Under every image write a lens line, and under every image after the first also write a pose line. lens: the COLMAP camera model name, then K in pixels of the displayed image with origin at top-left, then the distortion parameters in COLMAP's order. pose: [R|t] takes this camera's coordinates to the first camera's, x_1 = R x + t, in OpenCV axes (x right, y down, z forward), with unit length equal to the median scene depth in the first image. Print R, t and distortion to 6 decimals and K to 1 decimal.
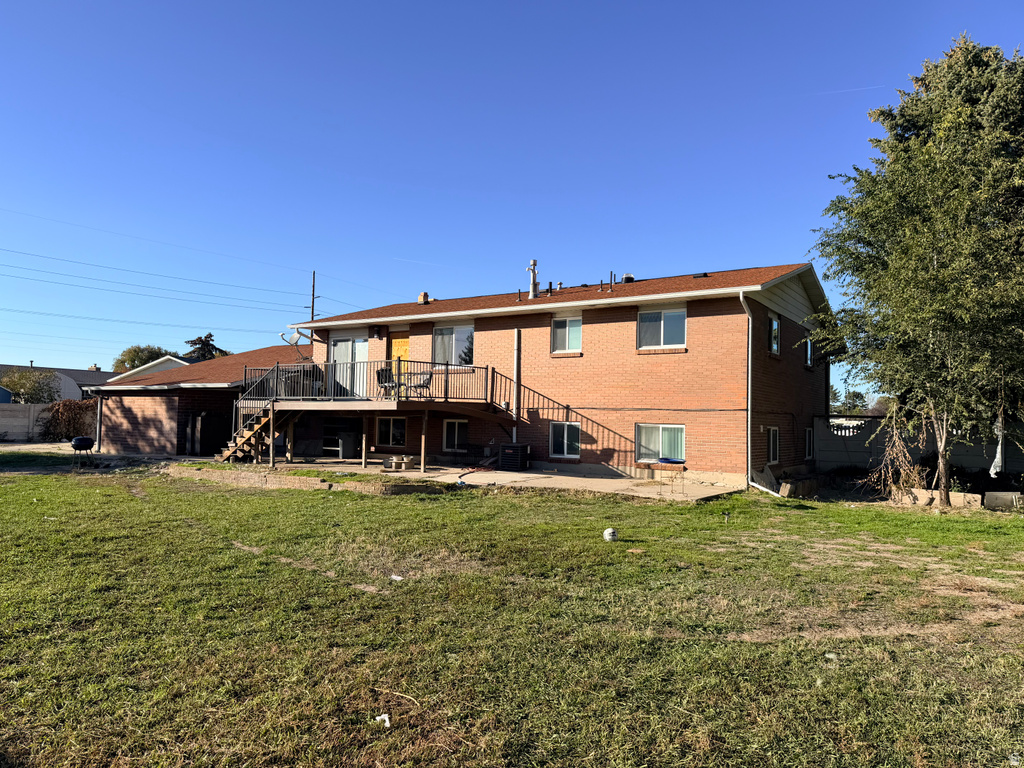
lens RADIAL K [[724.4, 0, 517.1], [0, 724.4, 382.9], [0, 0, 1]] dist [0.007416, -0.009299]
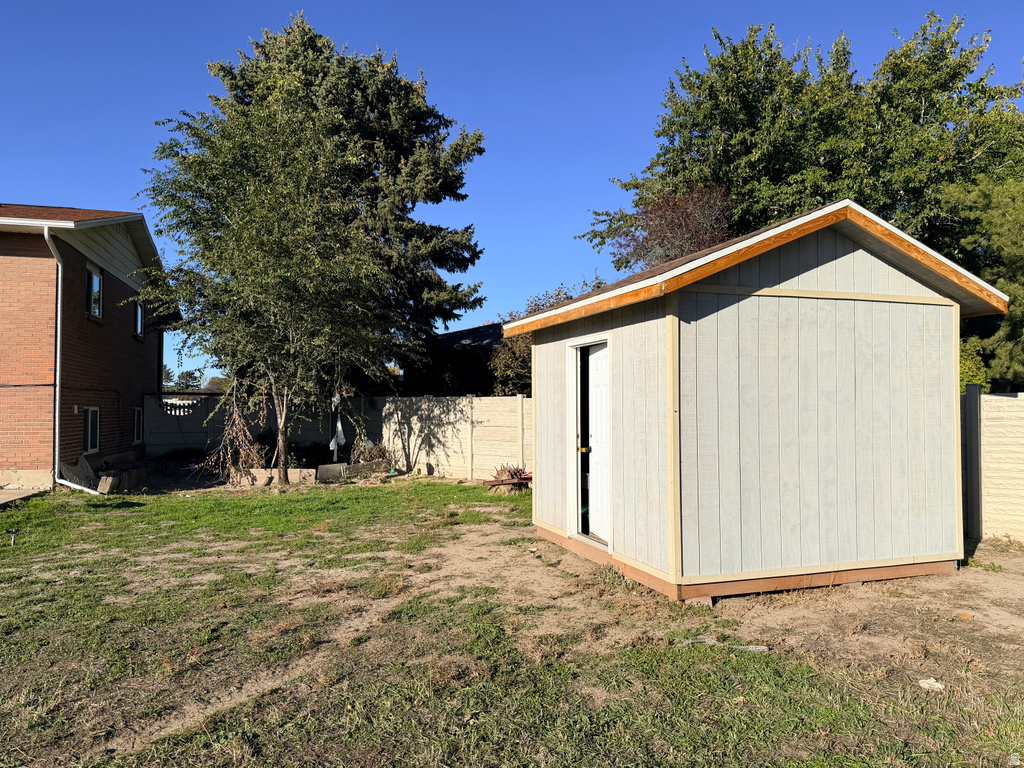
lens RADIAL K [[724.4, 0, 517.1], [0, 724.4, 382.9], [0, 0, 1]] dist [0.007416, -0.009299]
pose [[0.651275, -0.003658, 0.758833, 0.059323], [-0.017861, 0.999637, 0.020147, 0.009479], [-0.758631, -0.026675, 0.650974, 0.136525]]
